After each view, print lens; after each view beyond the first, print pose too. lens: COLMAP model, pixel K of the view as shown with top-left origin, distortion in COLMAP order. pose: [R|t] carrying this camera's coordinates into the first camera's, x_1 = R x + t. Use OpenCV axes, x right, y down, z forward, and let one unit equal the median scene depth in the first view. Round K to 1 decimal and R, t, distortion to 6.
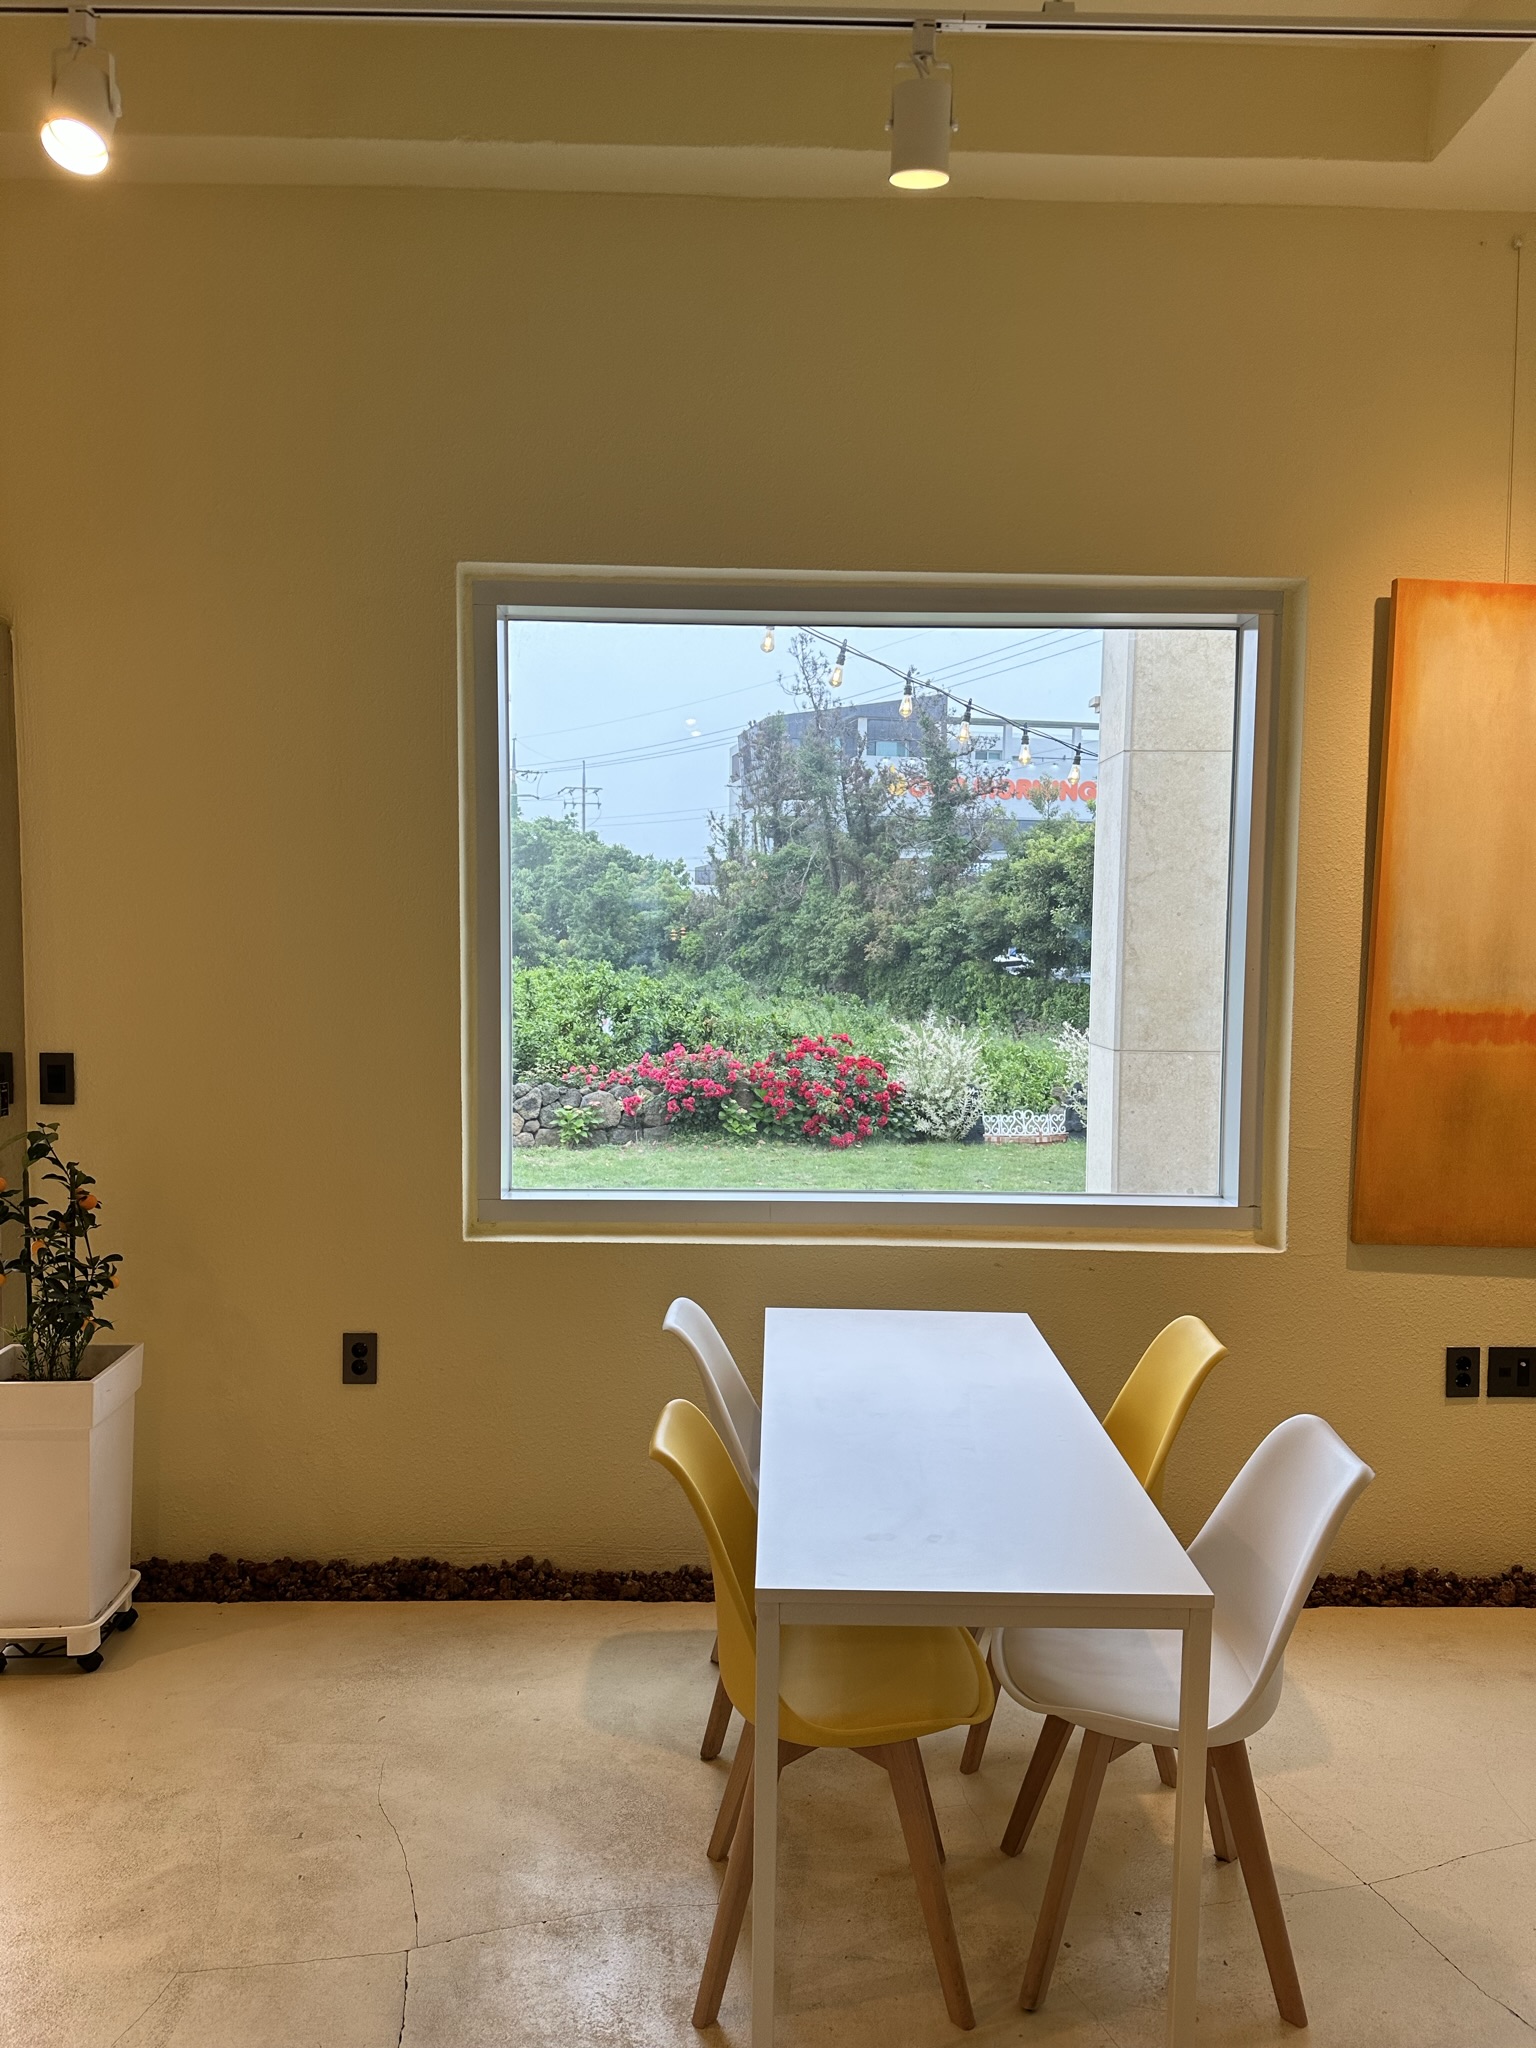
lens RADIAL K [[1440.4, 0, 769.0], [0, 1440.4, 1086.7], [0, 0, 1]] dist [-0.001226, -0.004376]
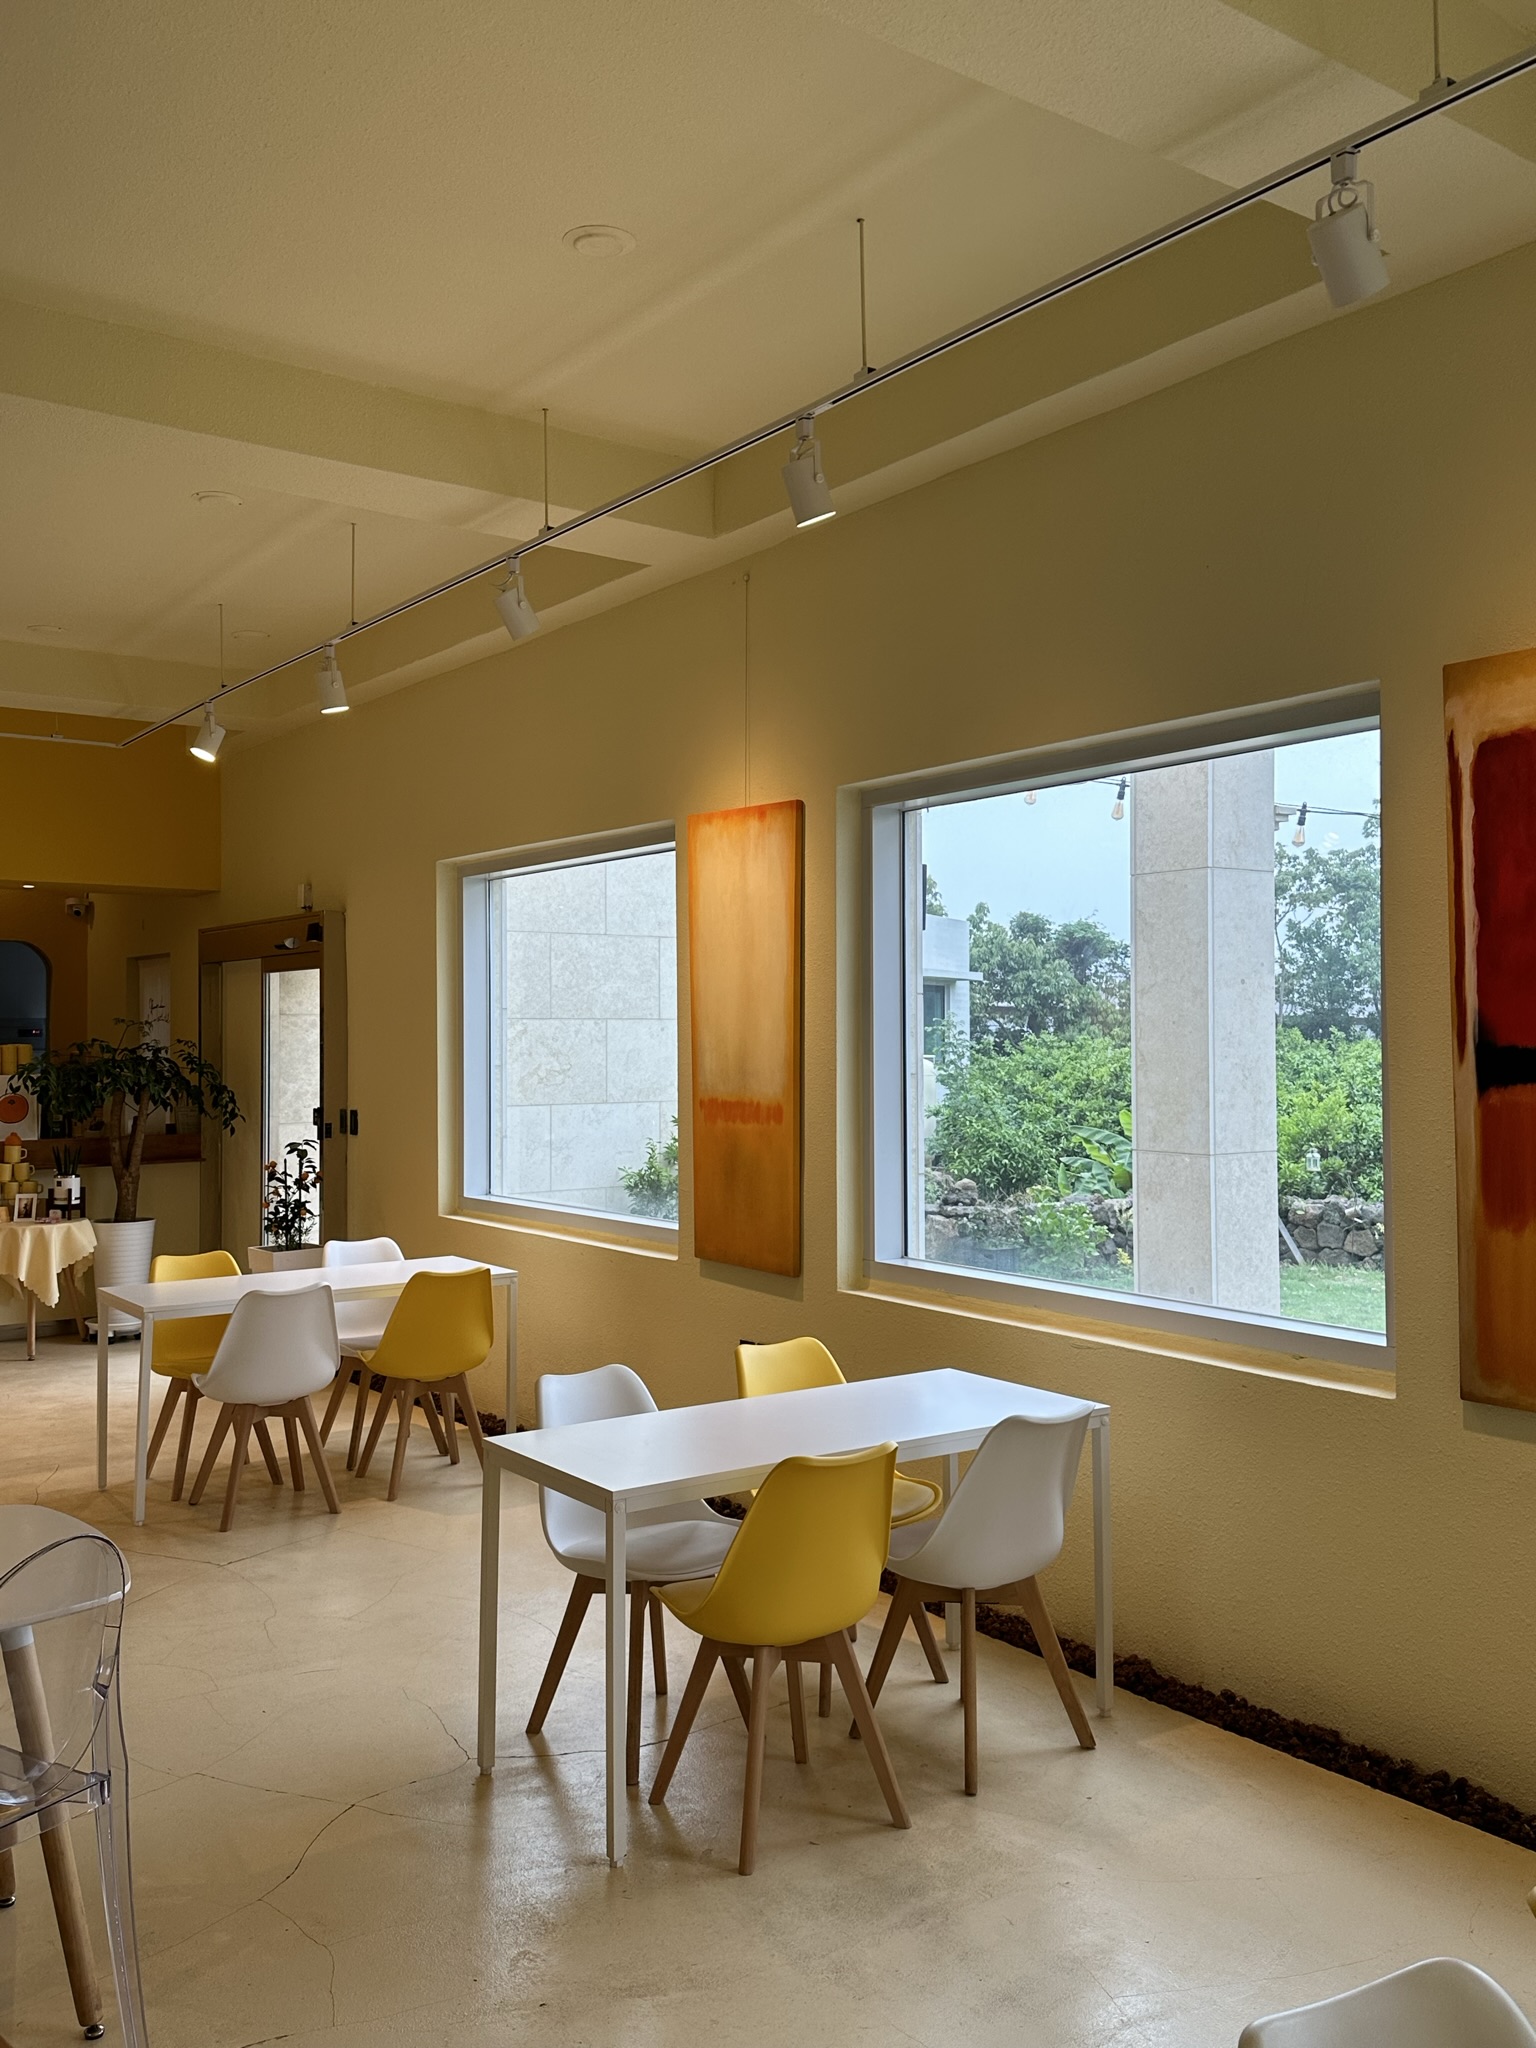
lens RADIAL K [[1751.6, 0, 770.3], [0, 1751.6, 1012.9], [0, 0, 1]] dist [0.188869, -0.424287]
pose [[0.593061, -0.031655, -0.804535, 1.456089], [-0.067474, 0.993758, -0.088838, 0.010856], [0.802325, 0.106971, 0.587223, -0.000834]]
